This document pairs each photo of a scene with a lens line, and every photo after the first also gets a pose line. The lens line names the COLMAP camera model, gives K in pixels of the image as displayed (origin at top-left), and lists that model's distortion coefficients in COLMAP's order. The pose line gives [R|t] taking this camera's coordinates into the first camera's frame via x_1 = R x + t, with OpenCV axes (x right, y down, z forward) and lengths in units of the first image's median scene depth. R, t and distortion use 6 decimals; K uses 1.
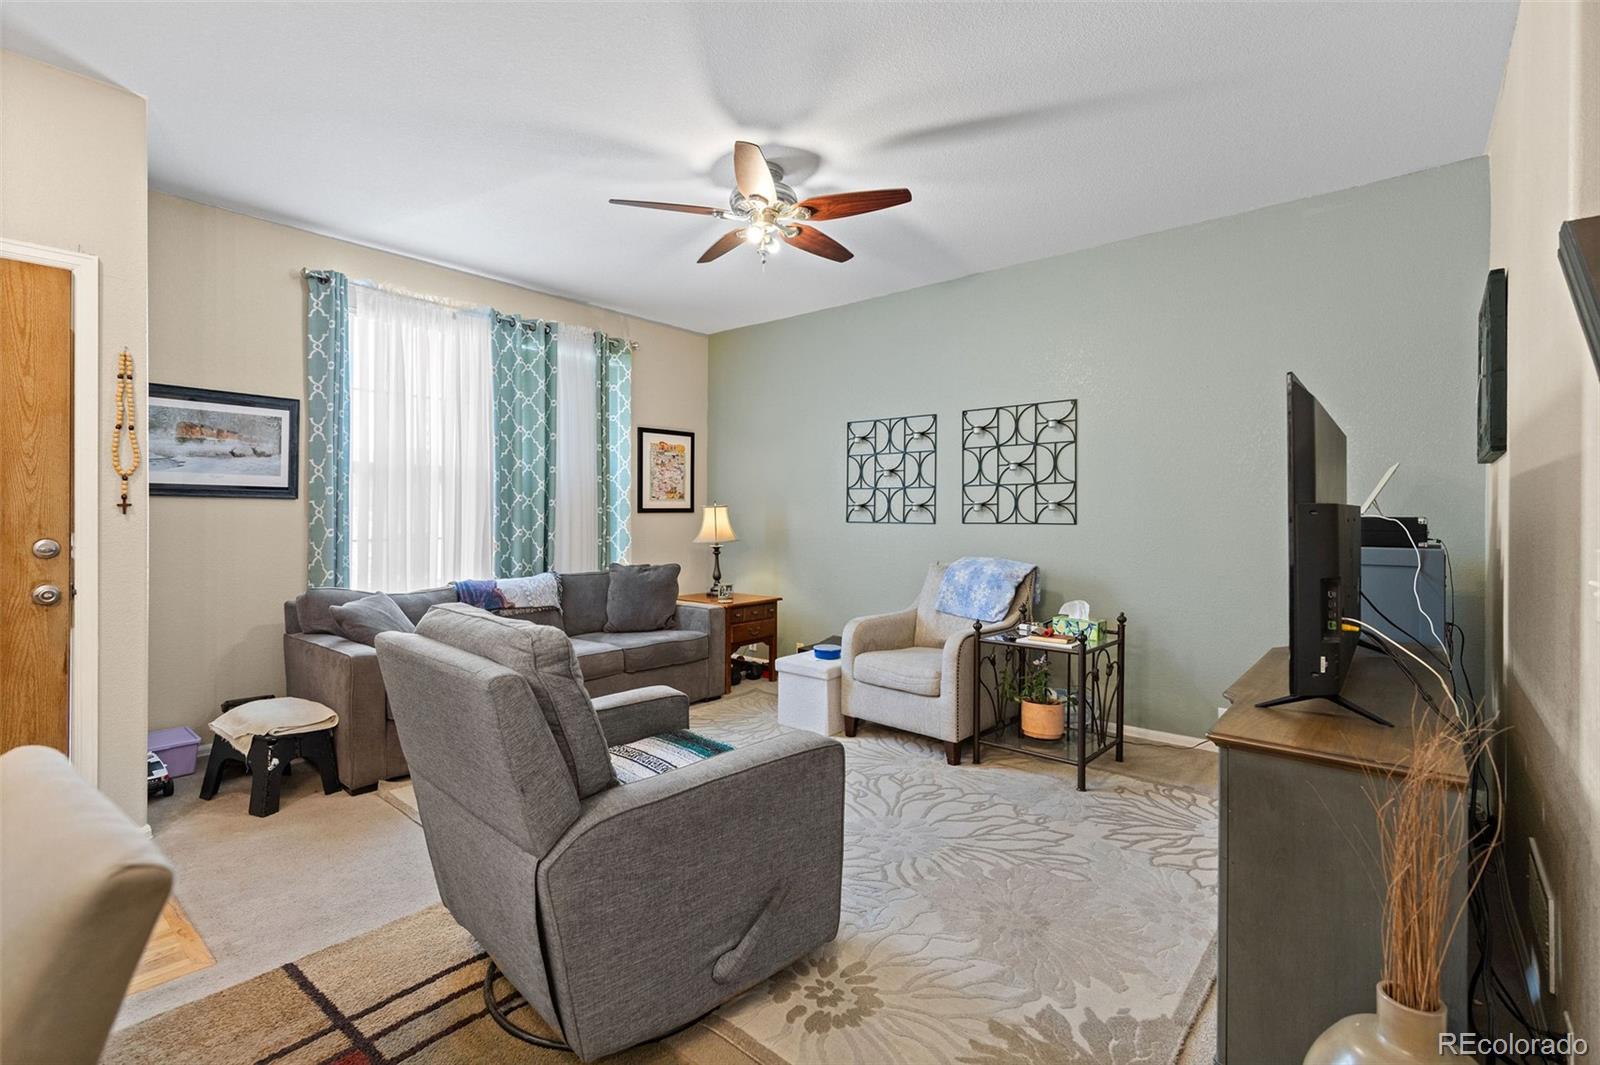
lens RADIAL K [[717.1, 0, 789.3], [0, 717.1, 513.6], [0, 0, 1]] dist [0.004224, -0.000138]
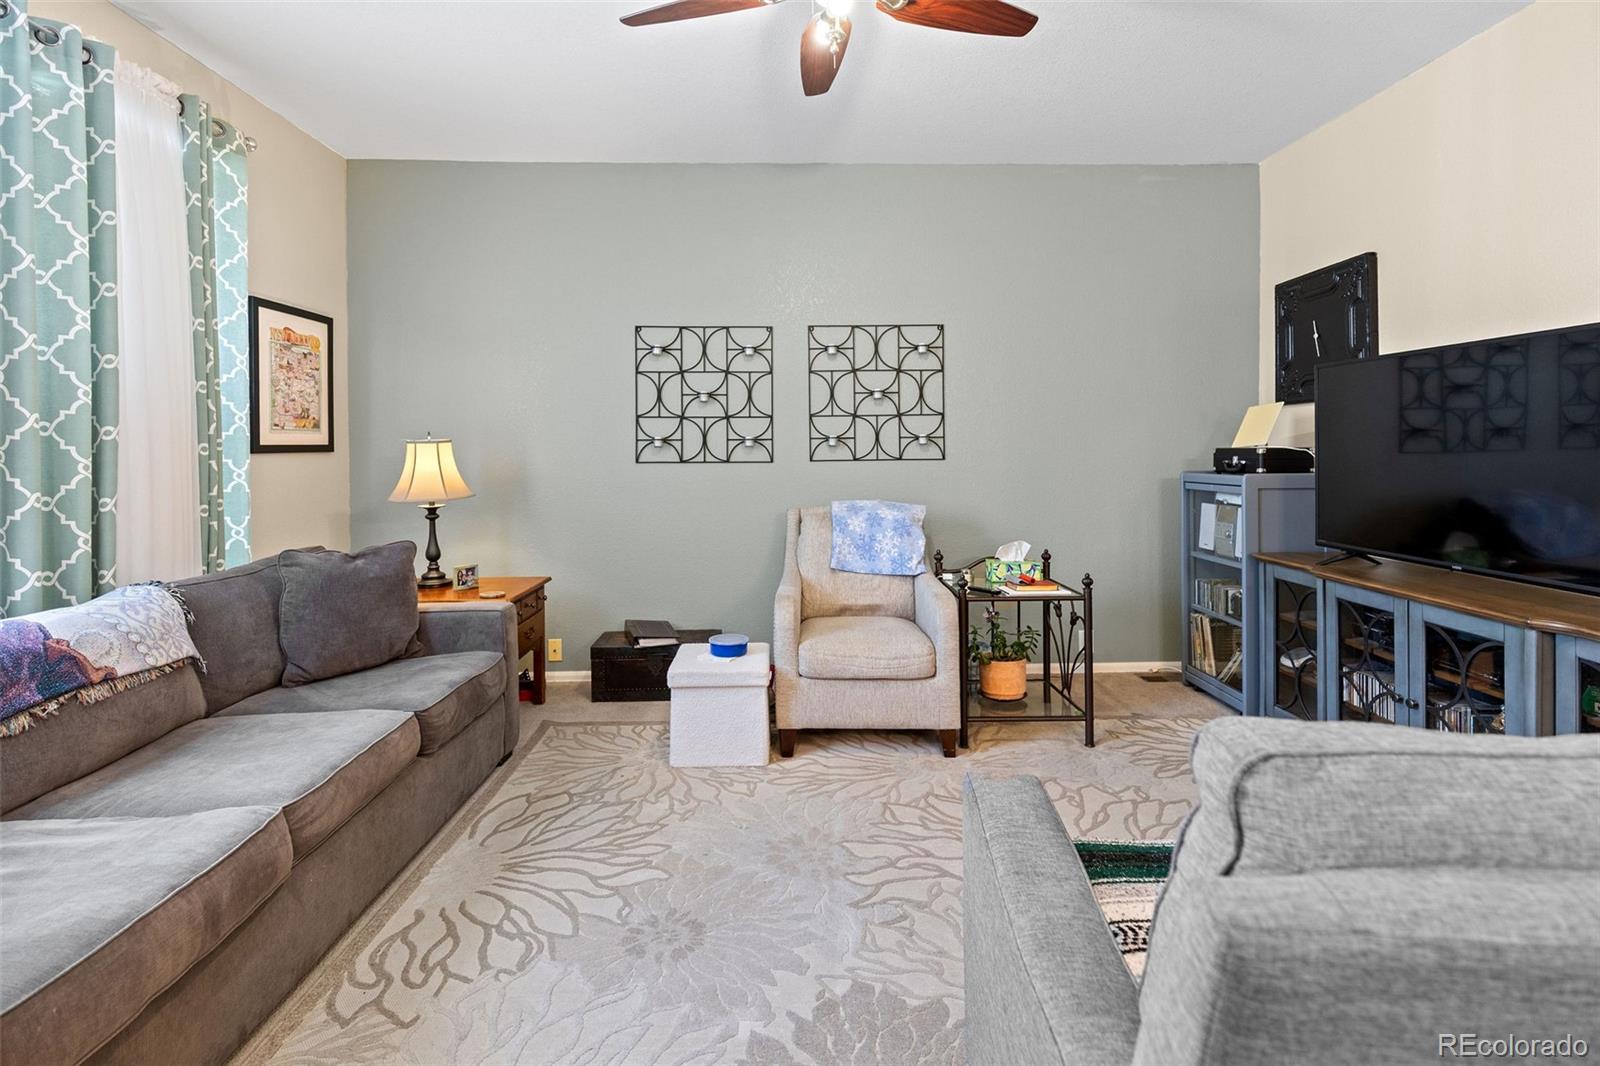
lens RADIAL K [[745.9, 0, 801.8], [0, 745.9, 457.4], [0, 0, 1]] dist [0.005125, -0.000706]
pose [[0.742162, -0.014873, 0.670055, -0.381844], [0.009734, 0.999887, 0.011413, -0.000515], [-0.670149, -0.001948, 0.742224, 0.402709]]
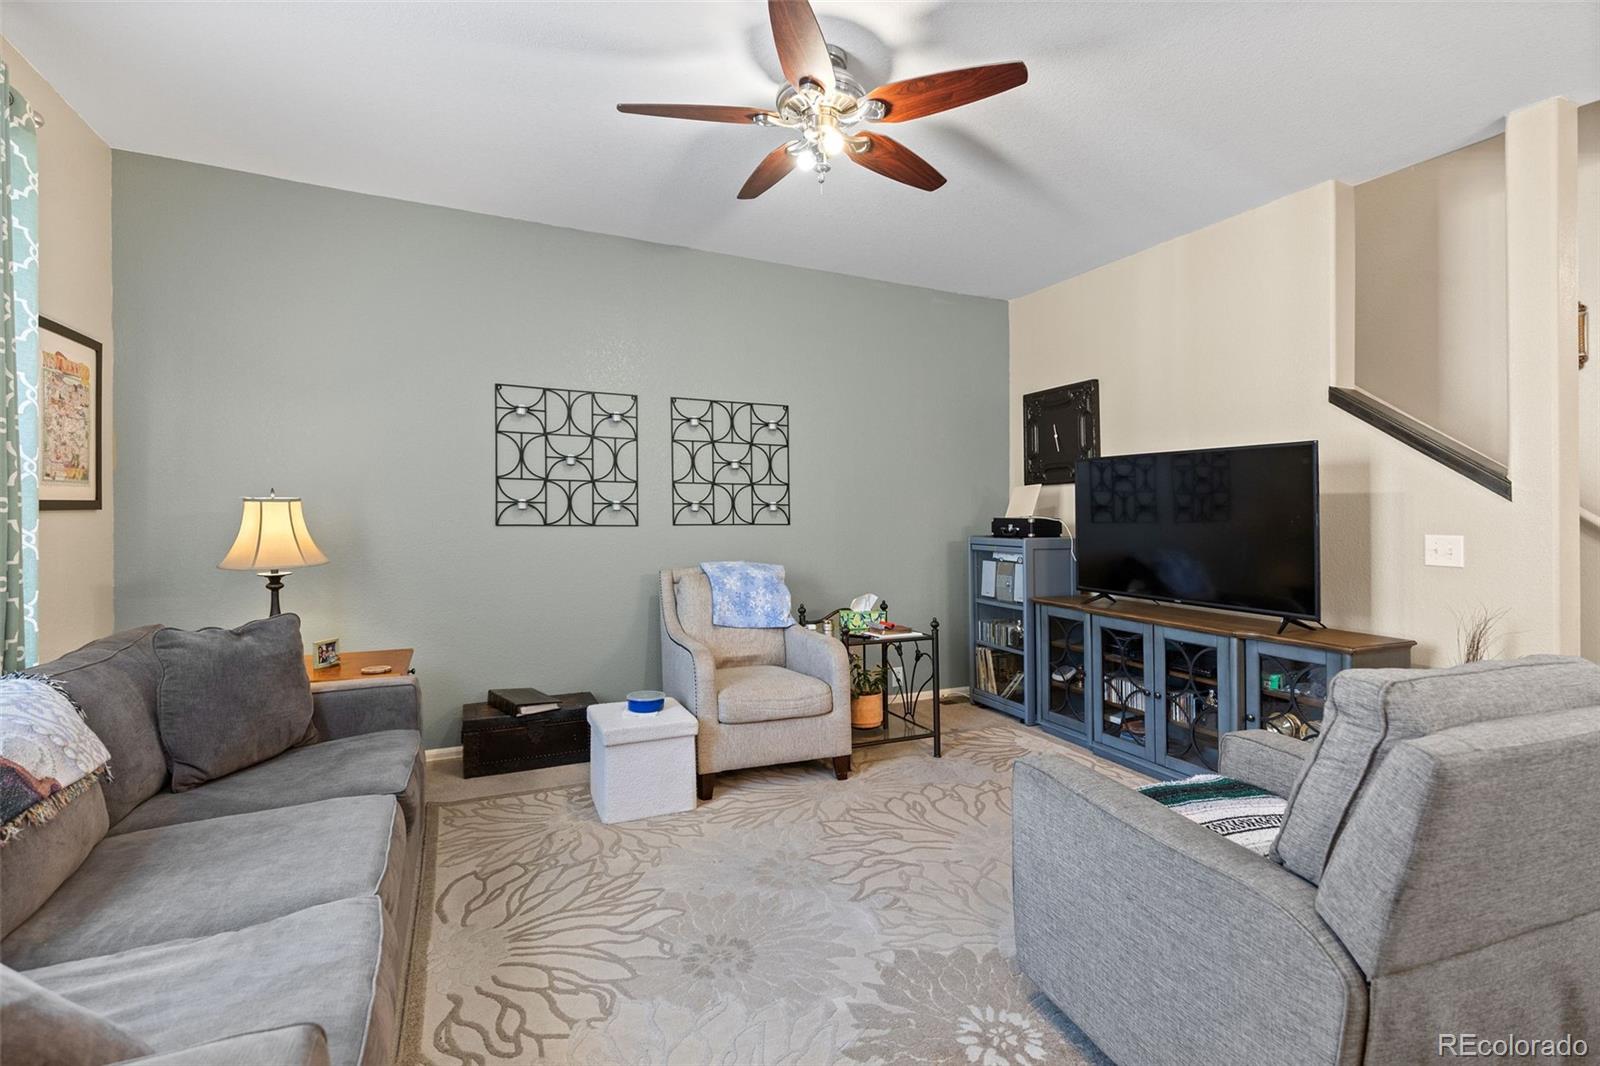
lens RADIAL K [[731.3, 0, 798.5], [0, 731.3, 508.0], [0, 0, 1]] dist [0.004471, -0.000406]
pose [[0.412279, 0.007530, 0.911026, -0.566447], [-0.005579, 0.999968, -0.005740, -0.003384], [-0.911041, -0.002716, 0.412308, 0.541958]]
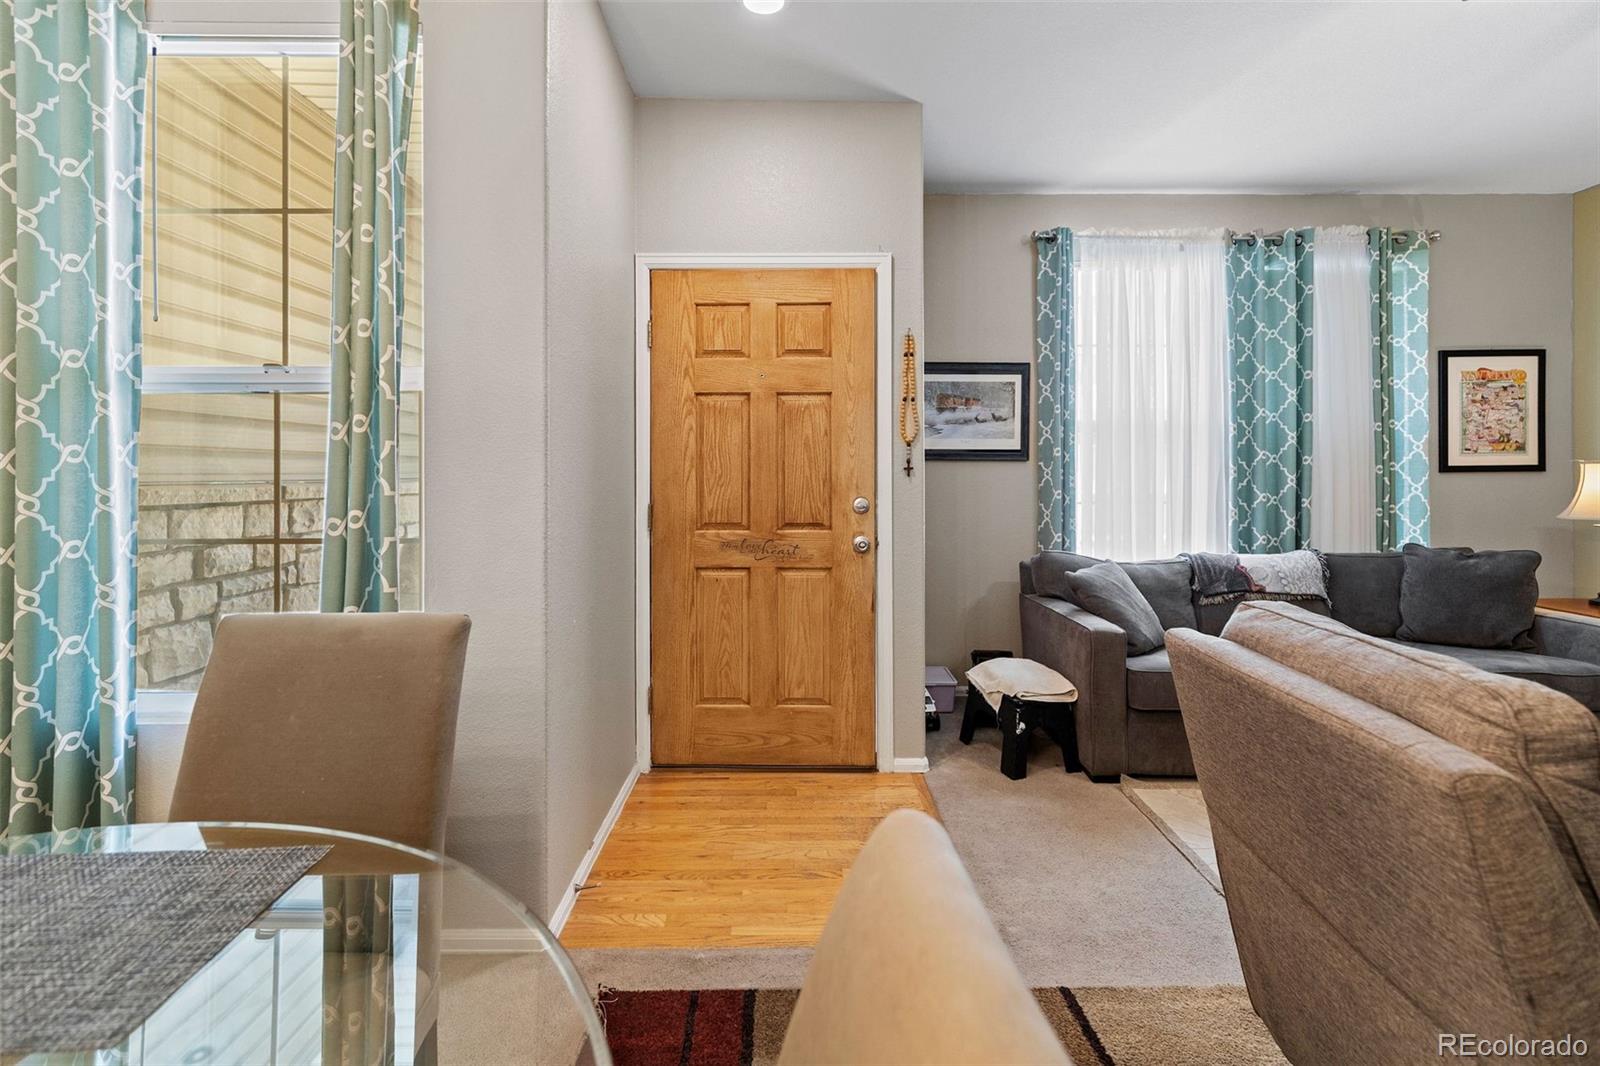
lens RADIAL K [[729.6, 0, 805.3], [0, 729.6, 473.2], [0, 0, 1]] dist [0.001467, 0.000025]
pose [[0.654159, -0.004635, -0.756343, -0.102991], [0.004047, 0.999988, -0.002627, -0.001236], [0.756346, -0.001343, 0.654170, 0.080627]]
